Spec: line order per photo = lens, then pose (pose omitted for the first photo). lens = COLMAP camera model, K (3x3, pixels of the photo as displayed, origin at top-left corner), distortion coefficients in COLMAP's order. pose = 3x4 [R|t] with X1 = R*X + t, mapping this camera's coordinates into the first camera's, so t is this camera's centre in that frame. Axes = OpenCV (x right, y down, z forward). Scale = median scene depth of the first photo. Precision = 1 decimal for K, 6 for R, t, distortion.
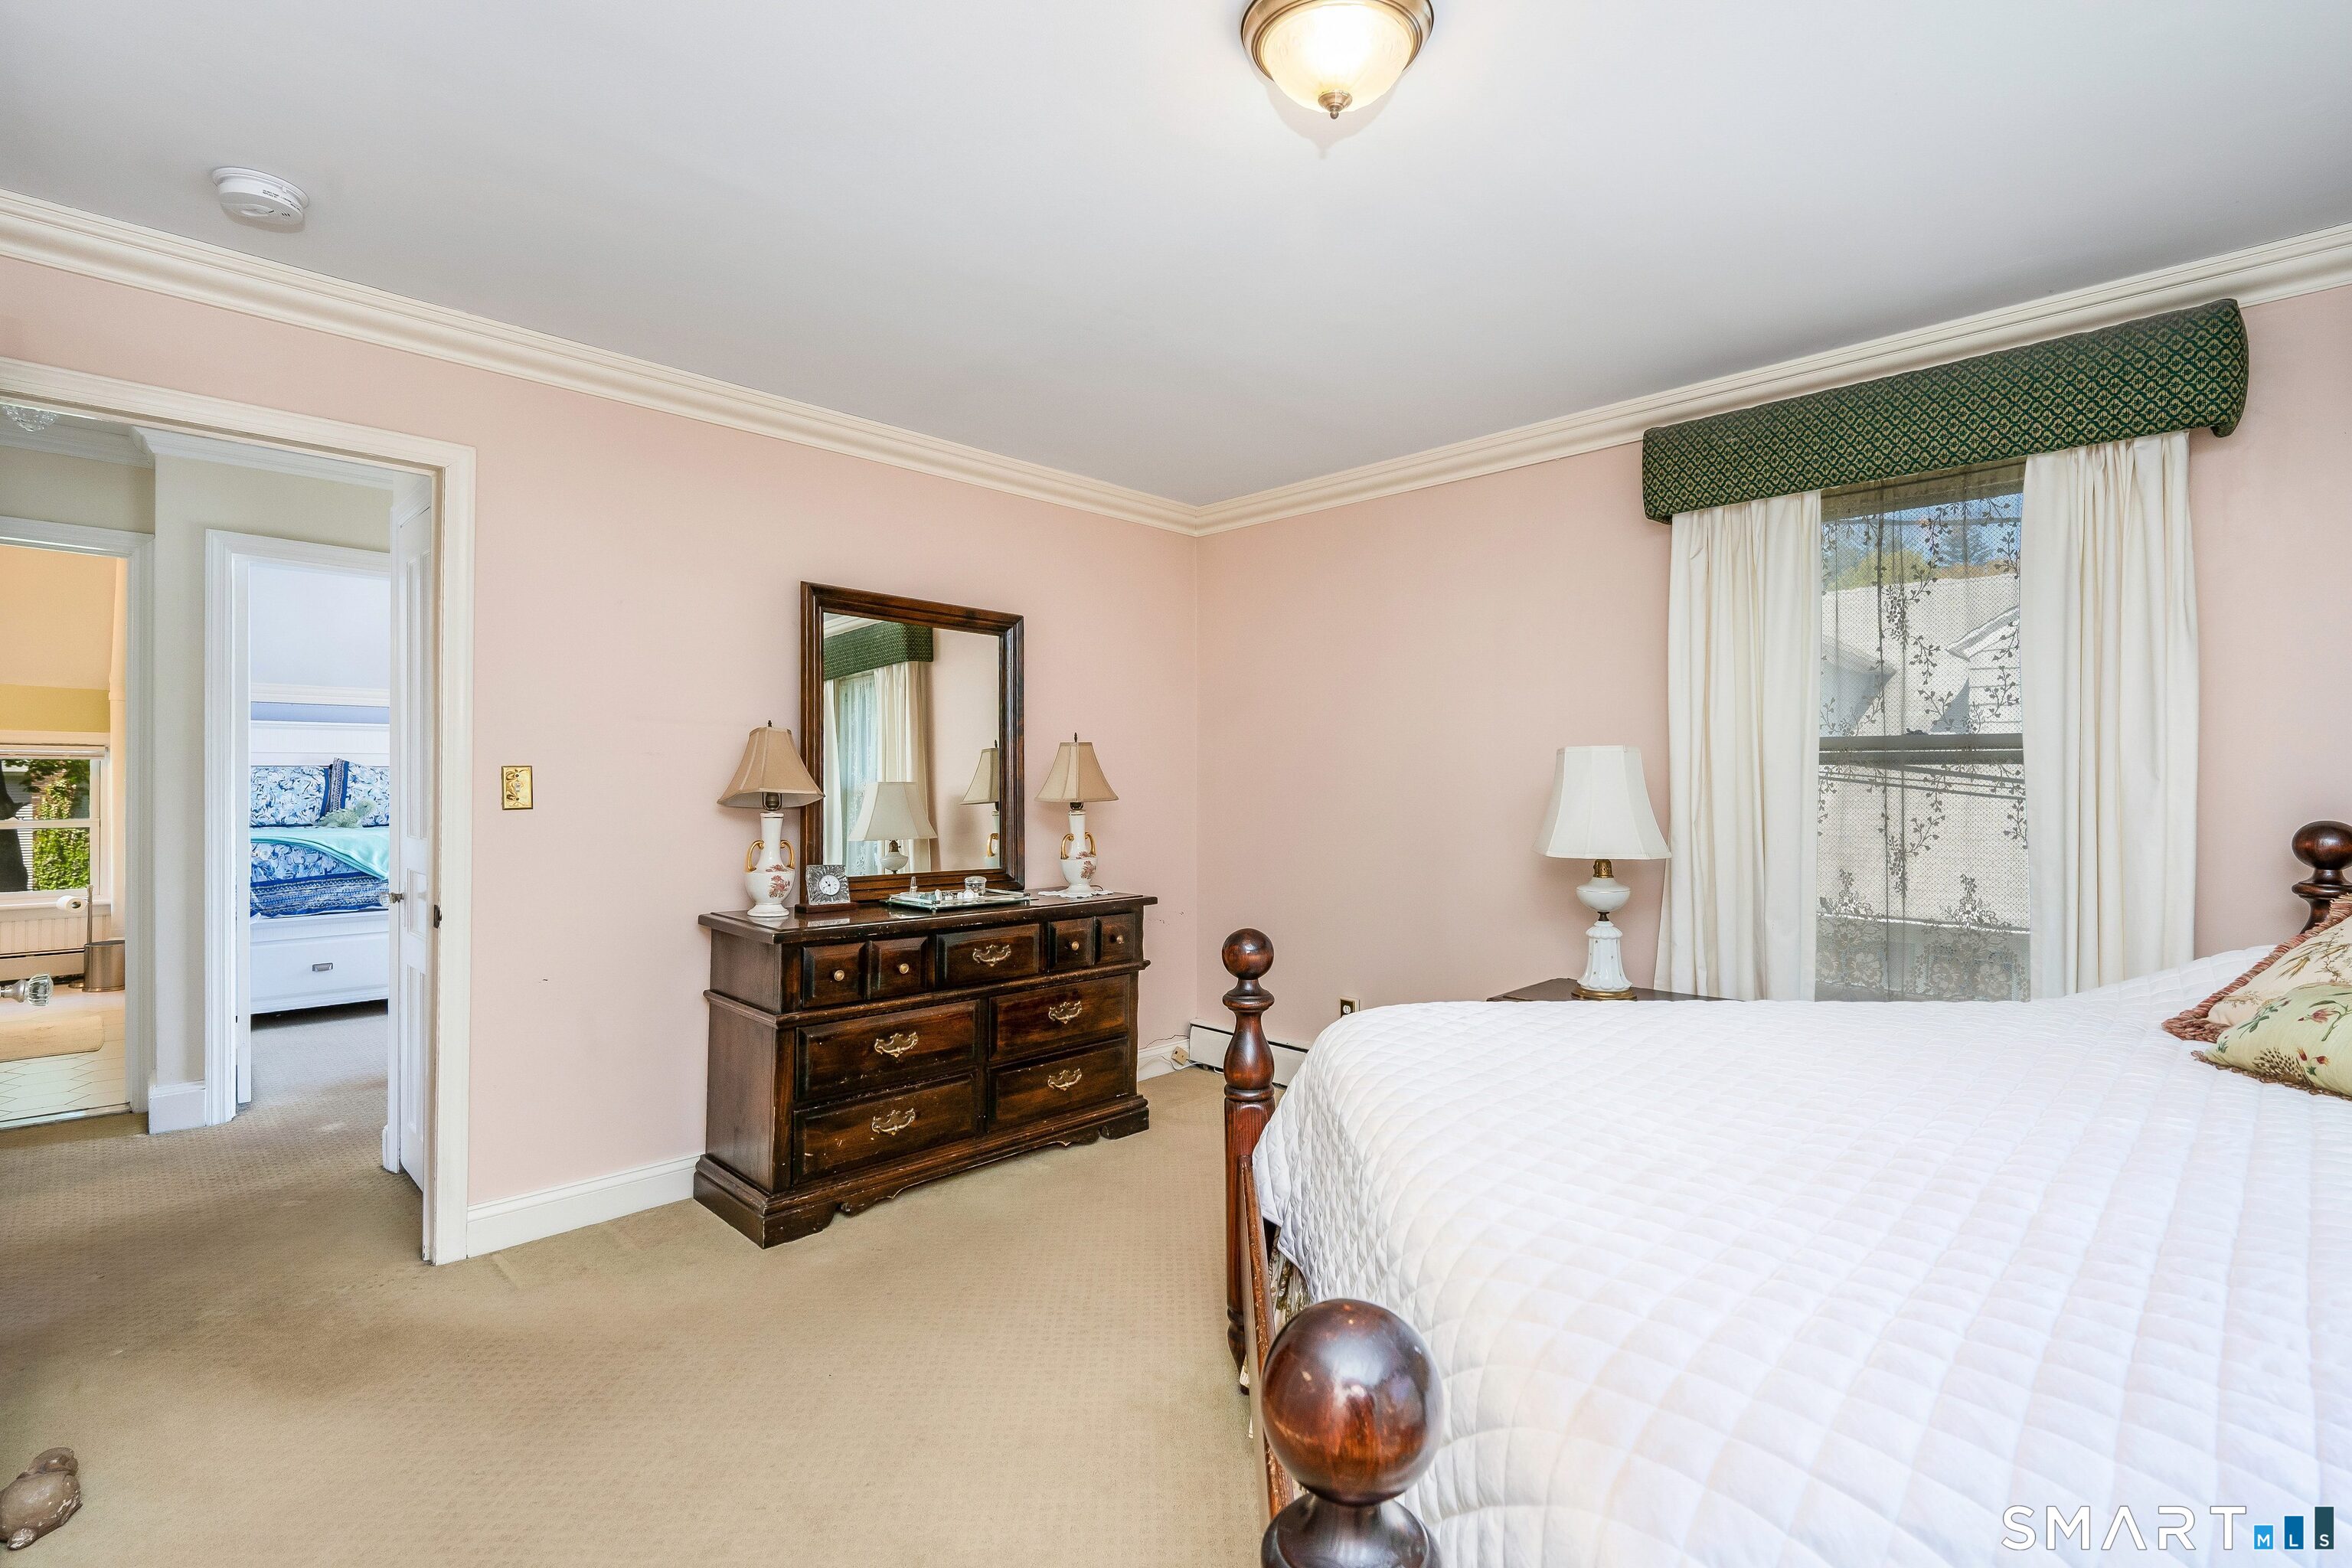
lens RADIAL K [[1038.5, 0, 1186.7], [0, 1038.5, 777.7], [0, 0, 1]] dist [-0.026759, 0.003319]
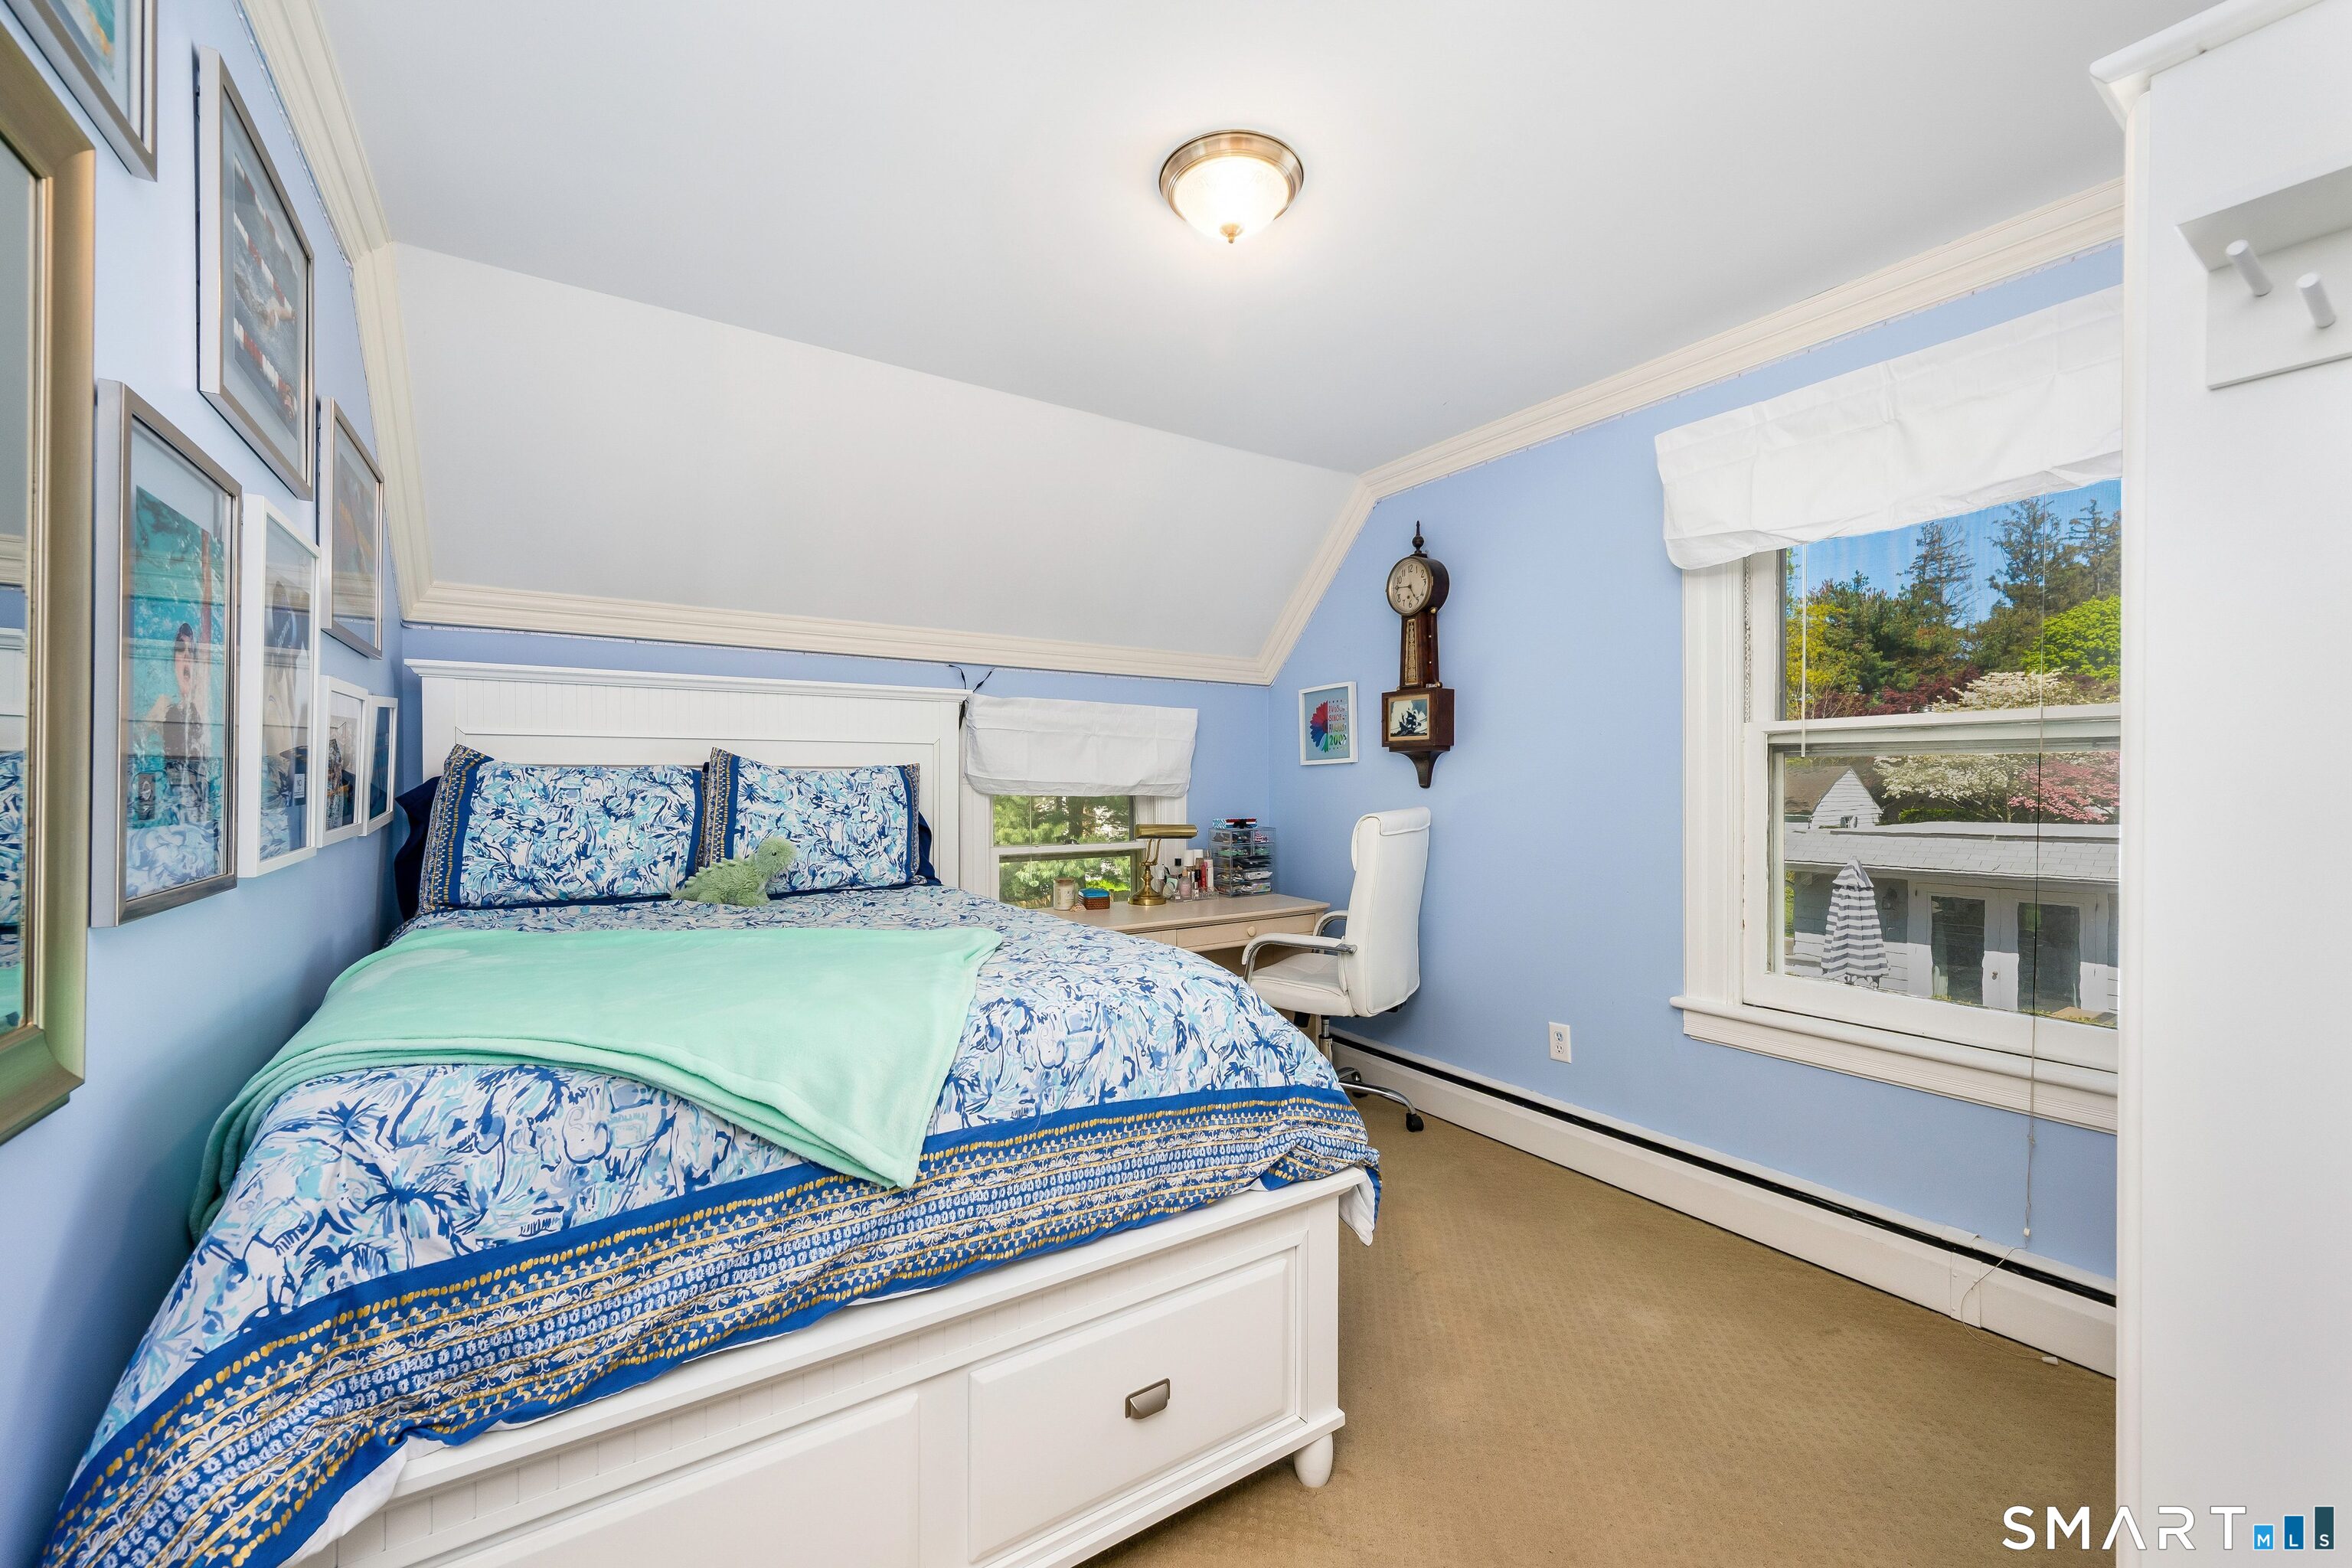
lens RADIAL K [[915.7, 0, 1167.4], [0, 915.7, 791.1], [0, 0, 1]] dist [-0.000465, -0.000515]
pose [[0.973236, -0.004461, -0.229766, -0.552662], [0.005860, 0.999968, 0.005404, -0.000777], [0.229735, -0.006606, 0.973231, 0.659965]]
